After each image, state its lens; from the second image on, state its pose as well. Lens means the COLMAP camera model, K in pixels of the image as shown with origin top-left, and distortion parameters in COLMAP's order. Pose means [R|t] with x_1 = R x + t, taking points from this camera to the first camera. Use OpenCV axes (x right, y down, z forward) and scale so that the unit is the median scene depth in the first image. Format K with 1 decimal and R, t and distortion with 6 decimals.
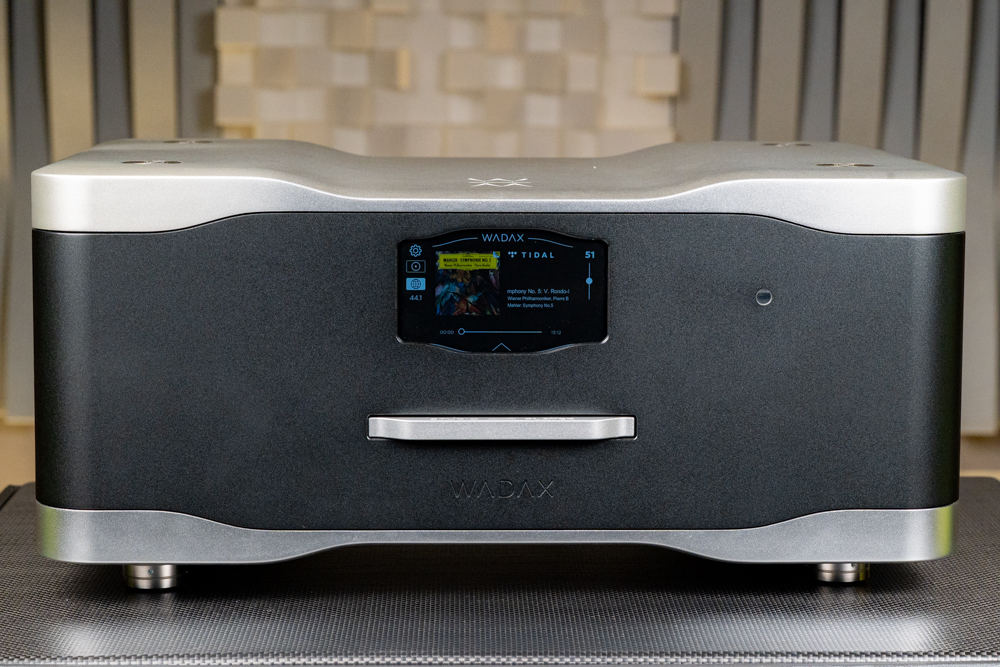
lens RADIAL K [[2877.4, 0, 500.0], [0, 2877.4, 333.5], [0, 0, 1]] dist [0.027206, 0.281802]
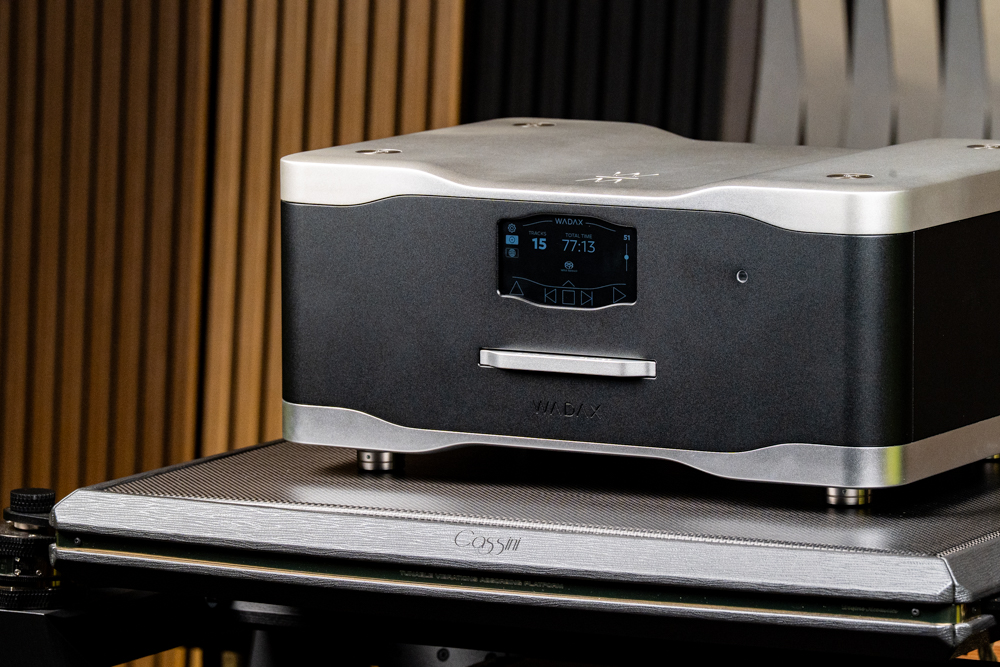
lens RADIAL K [[5725.1, 0, 500.0], [0, 5725.1, 333.5], [0, 0, 1]] dist [0.106659, 1.123028]
pose [[0.852439, 0.058994, -0.519488, 1.359053], [-0.048443, 0.998251, 0.033872, -0.069952], [0.520578, -0.003708, 0.853806, -1.289913]]
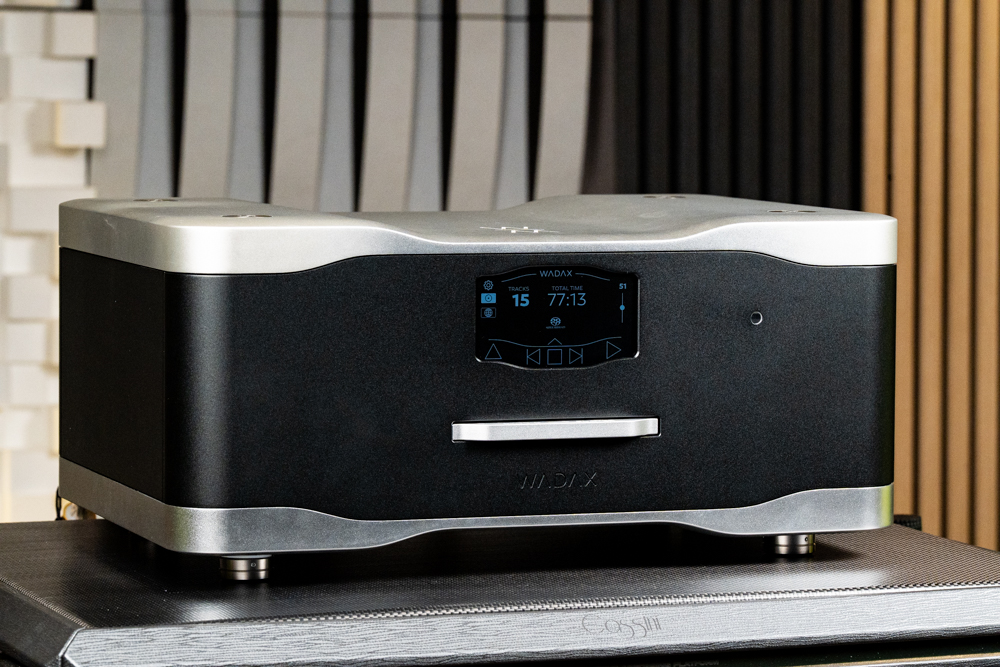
lens RADIAL K [[3988.0, 0, 500.0], [0, 3988.0, 333.5], [0, 0, 1]] dist [0.069364, -0.360489]
pose [[0.958803, -0.021512, 0.283256, -0.500911], [0.031212, 0.999069, -0.029773, 0.041734], [-0.282352, 0.037387, 0.958582, -0.613181]]
